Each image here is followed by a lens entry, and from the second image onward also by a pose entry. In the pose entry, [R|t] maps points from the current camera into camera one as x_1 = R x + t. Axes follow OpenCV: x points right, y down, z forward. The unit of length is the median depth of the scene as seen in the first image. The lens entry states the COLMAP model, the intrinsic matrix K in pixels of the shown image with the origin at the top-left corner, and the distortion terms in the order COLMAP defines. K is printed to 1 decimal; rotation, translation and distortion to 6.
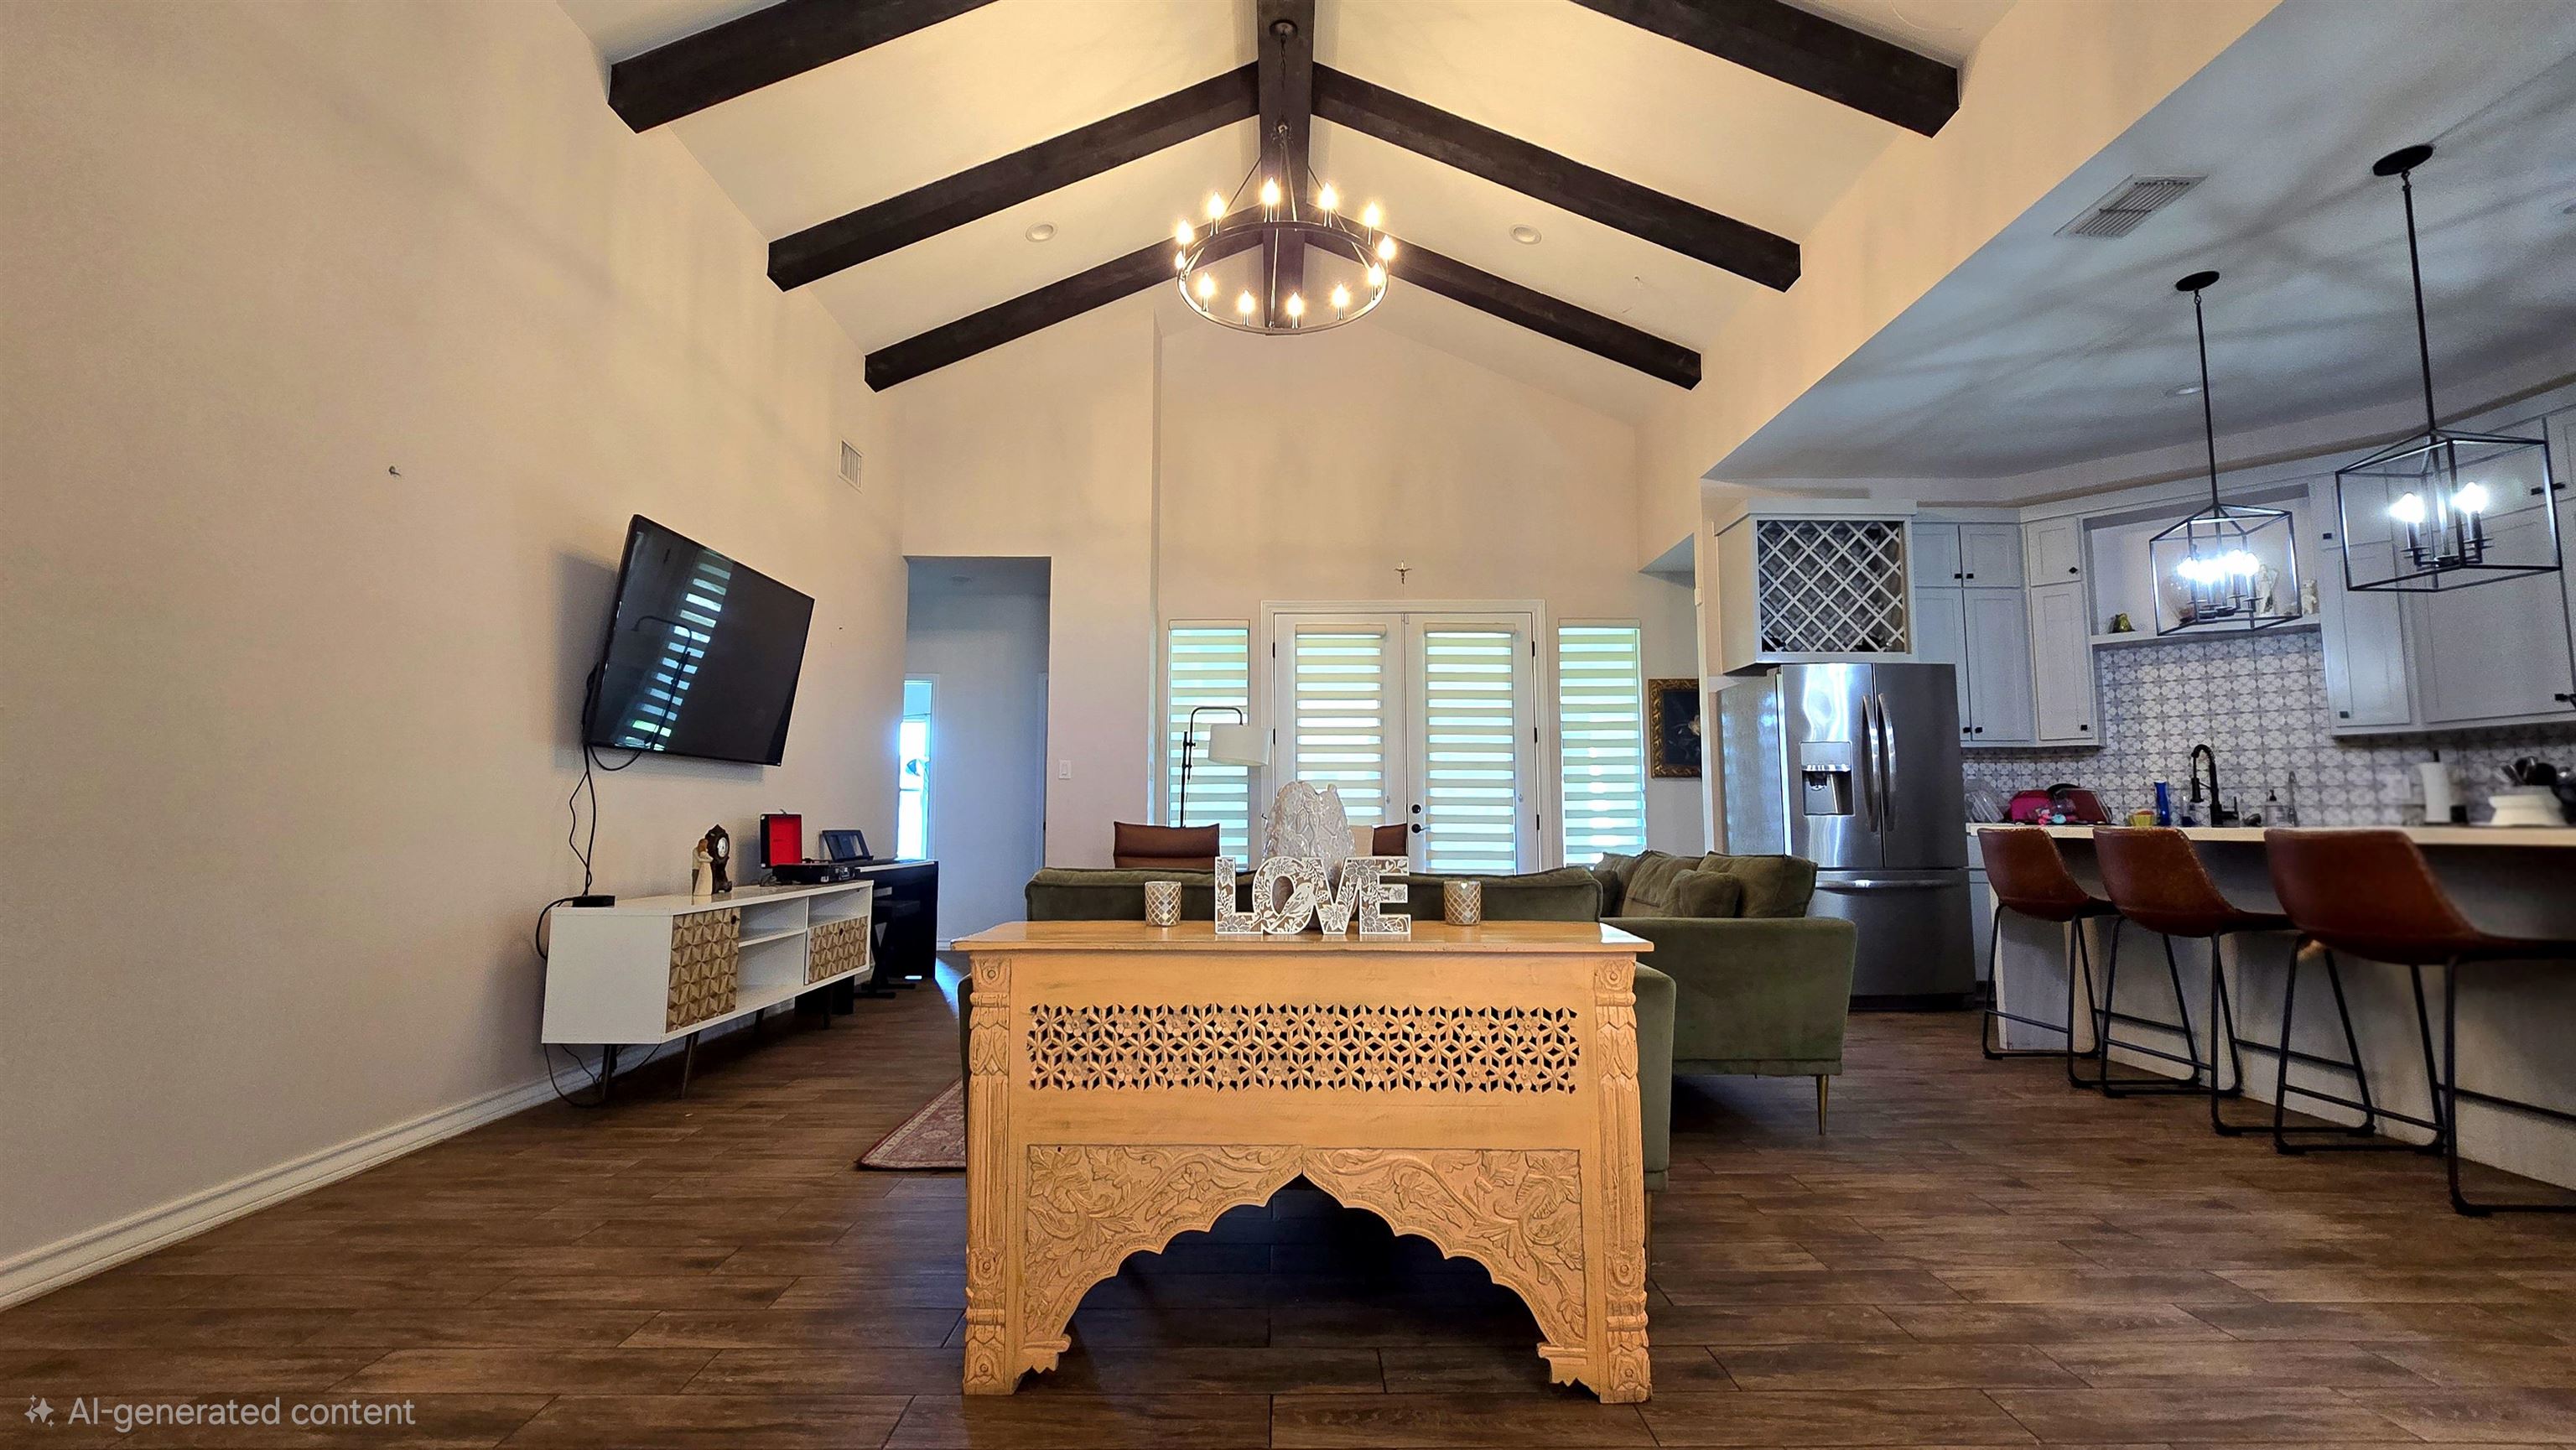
lens RADIAL K [[1046.8, 0, 1286.9], [0, 1046.8, 722.3], [0, 0, 1]] dist [-0.005629, 0.000741]
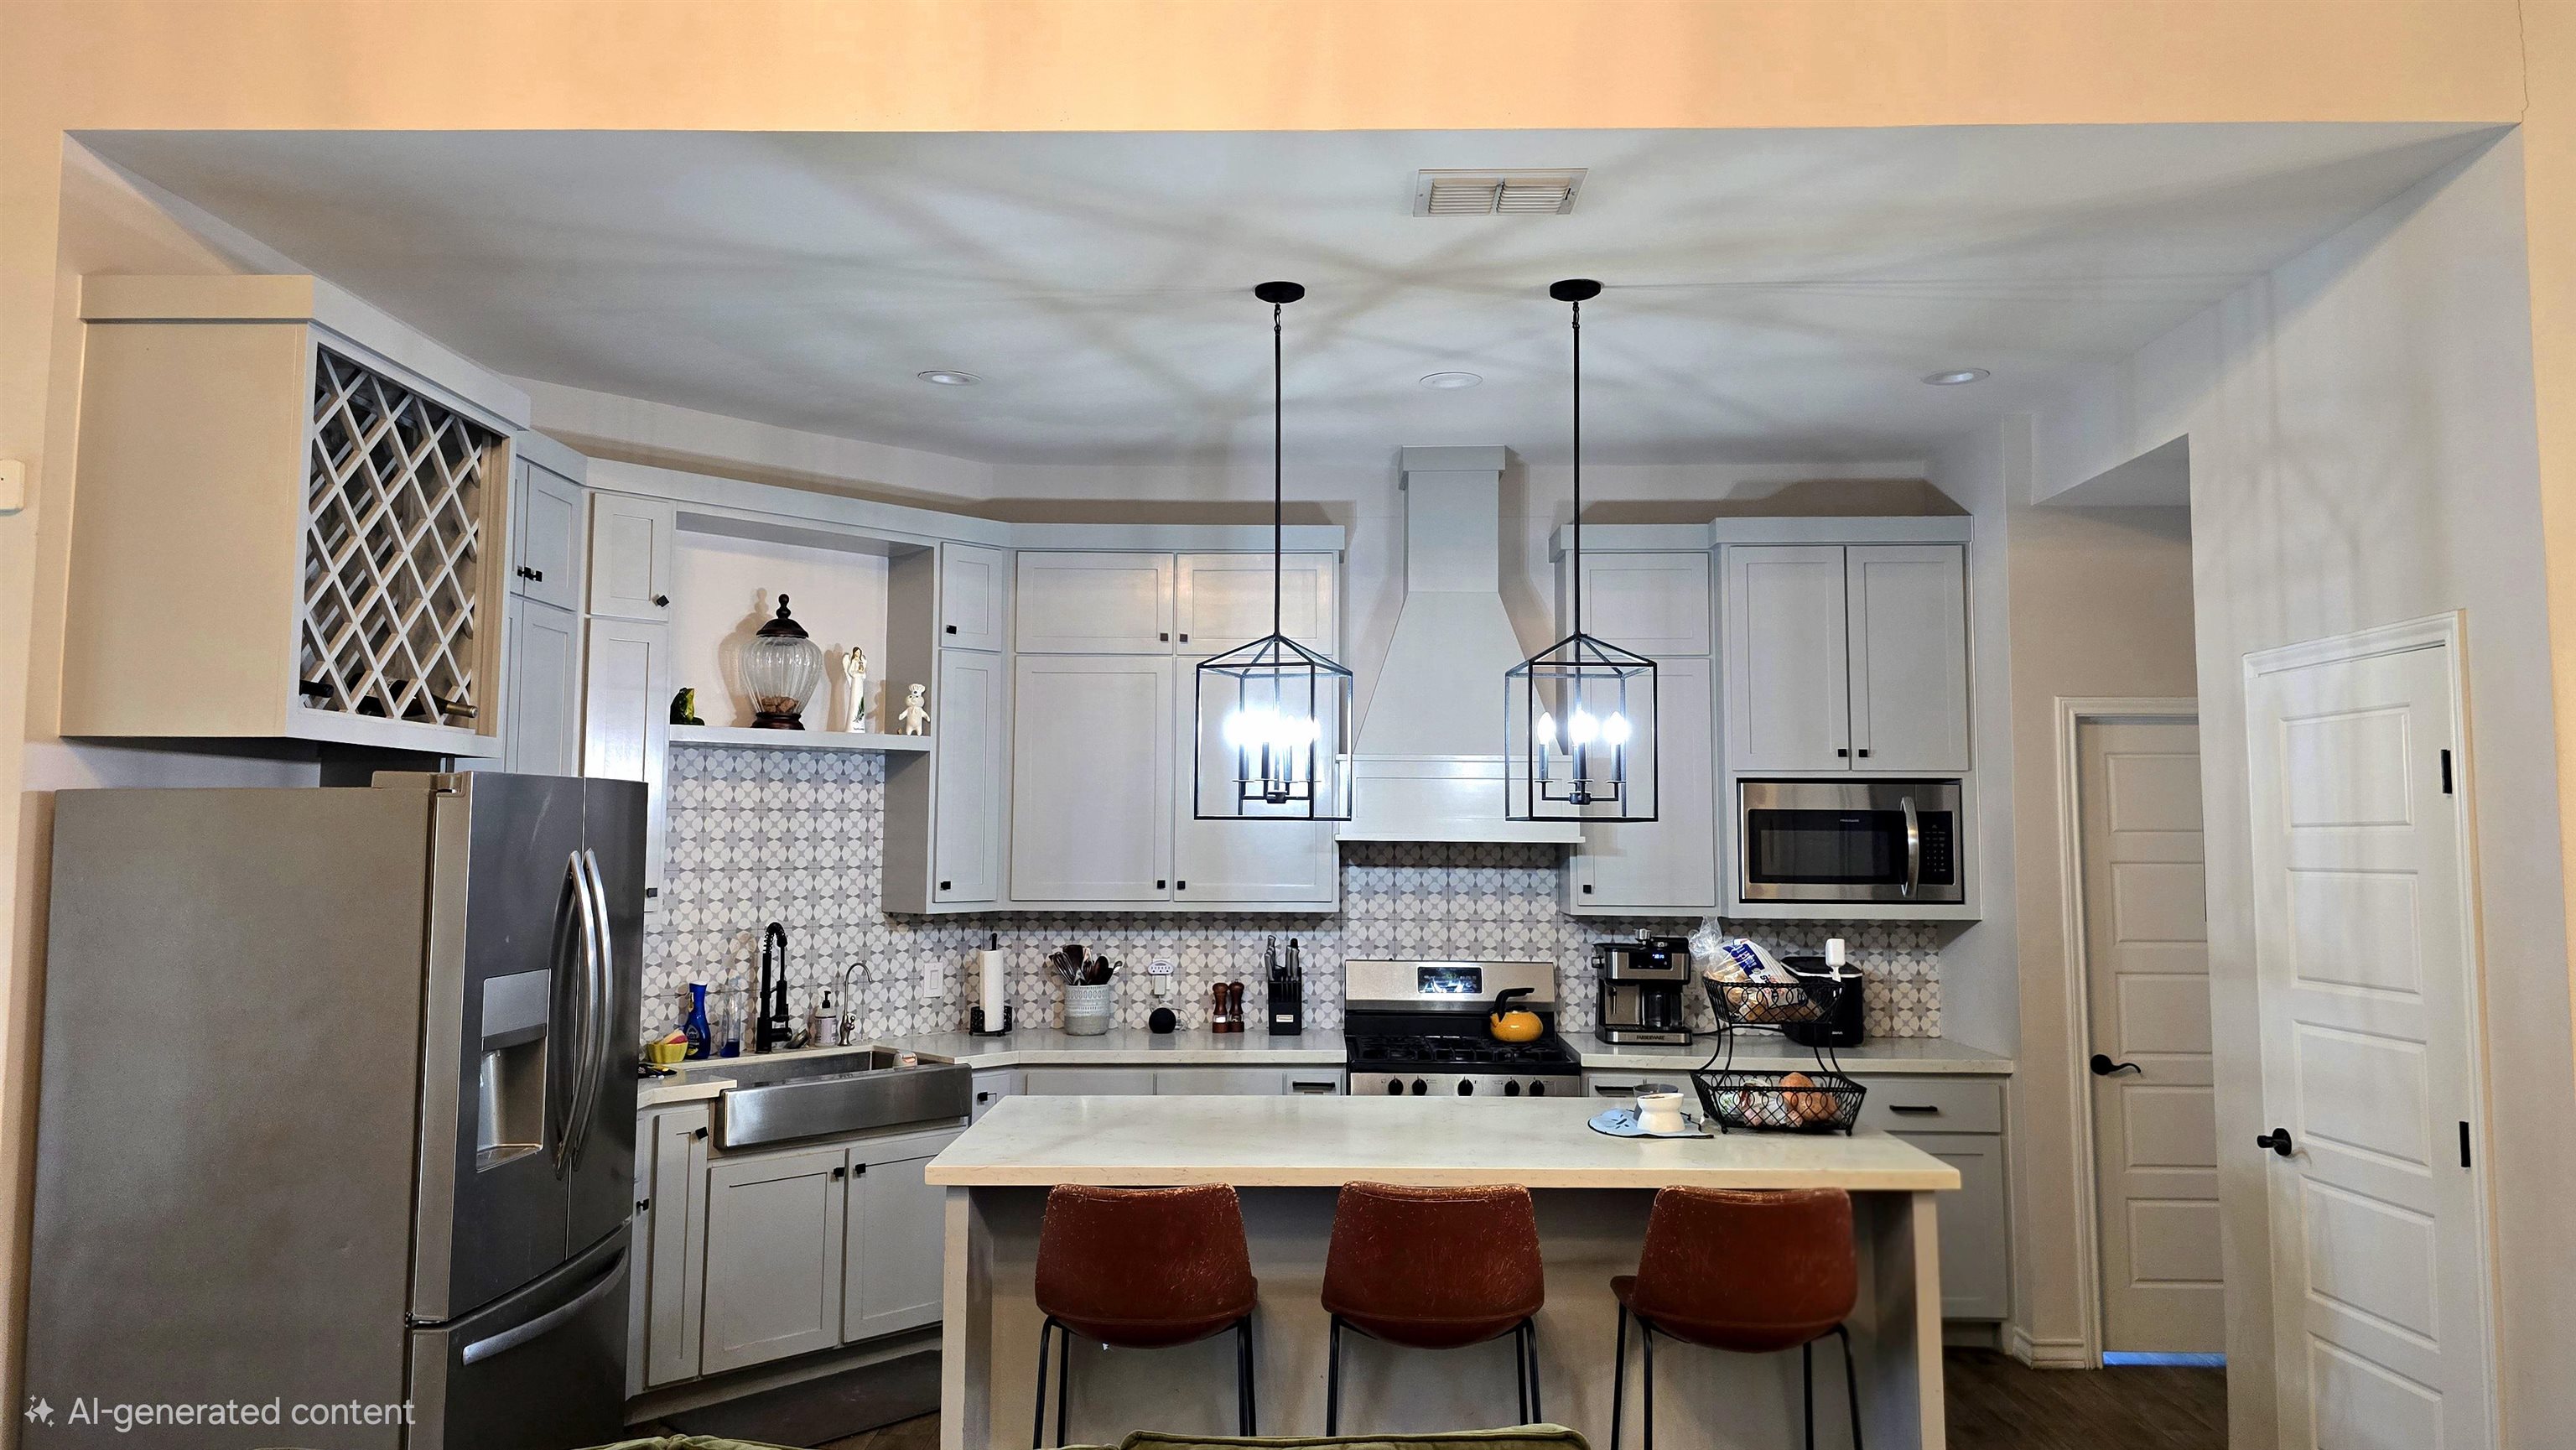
lens RADIAL K [[1771.3, 0, 1294.9], [0, 1771.3, 700.1], [0, 0, 1]] dist [0.076945, -0.075737]
pose [[0.024267, 0.073664, 0.996988, -0.175991], [-0.097982, 0.992655, -0.070959, -0.066727], [-0.994892, -0.095965, 0.031307, 0.707534]]
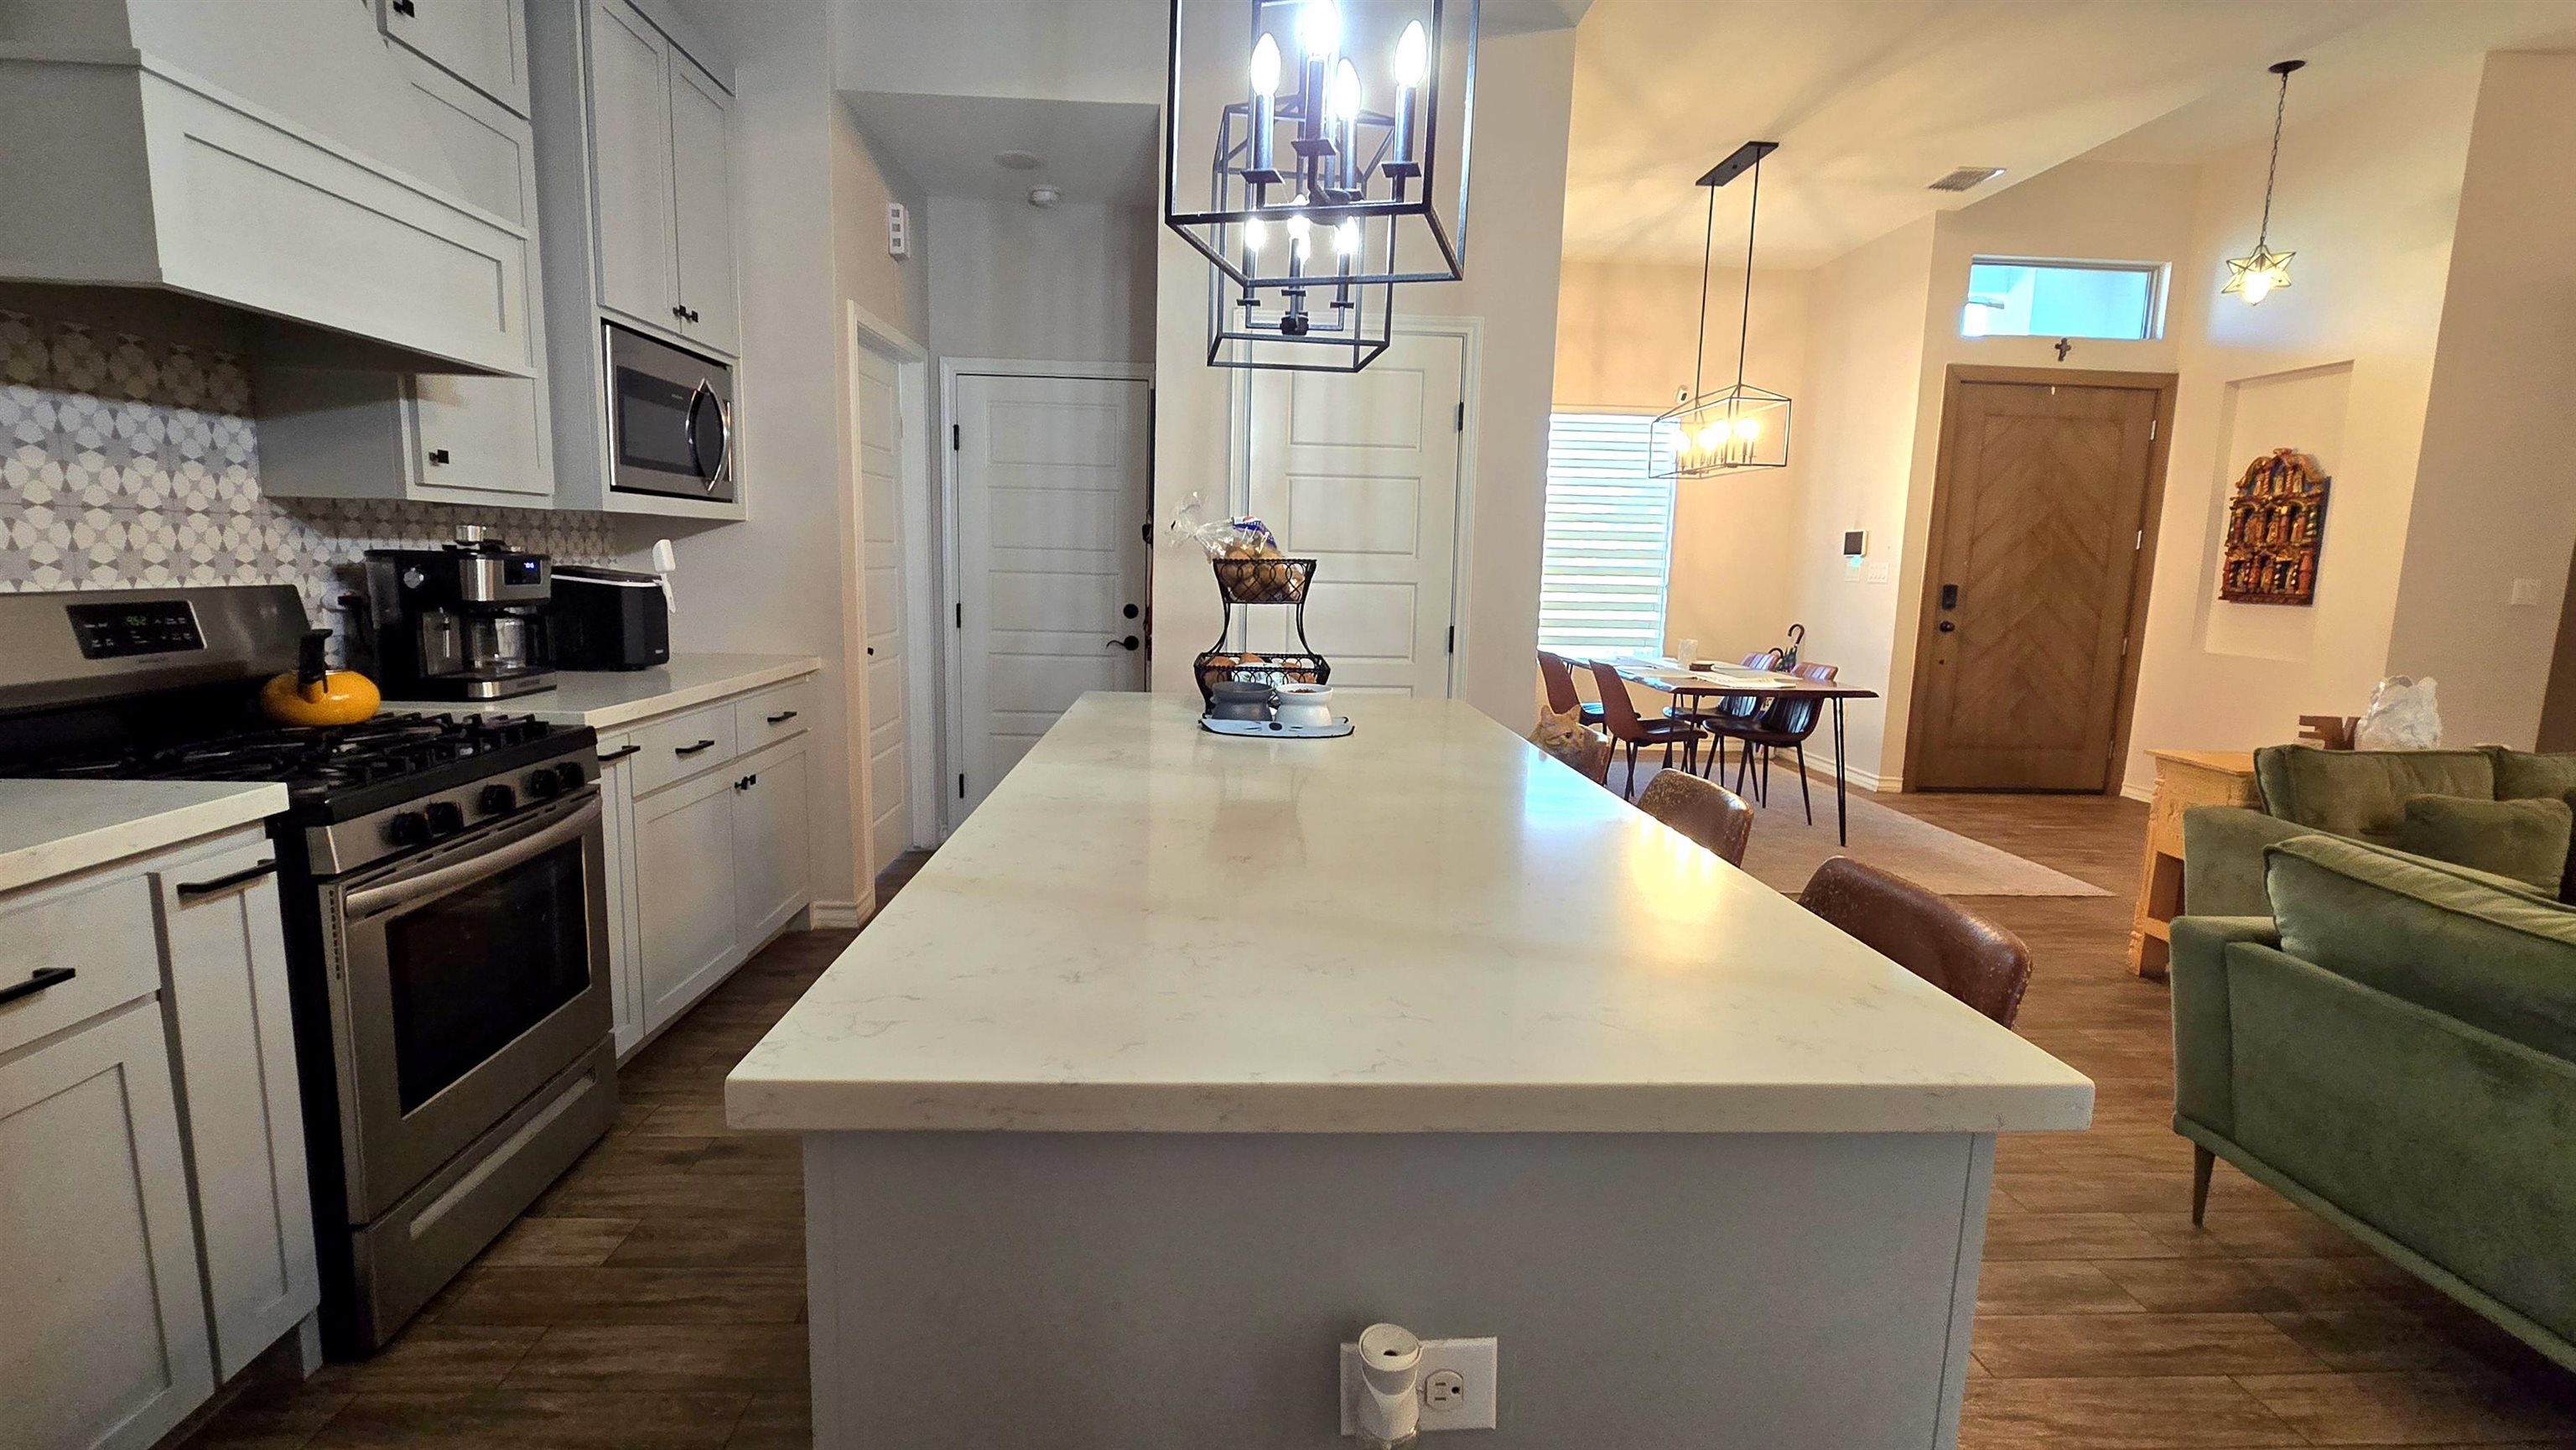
lens RADIAL K [[1125.0, 0, 1279.2], [0, 1125.0, 728.8], [0, 0, 1]] dist [-0.007453, 0.000331]
pose [[-0.998853, -0.021952, -0.042550, 0.686998], [-0.024313, 0.998146, 0.055801, 0.030038], [0.041246, 0.056771, -0.997535, 1.006541]]
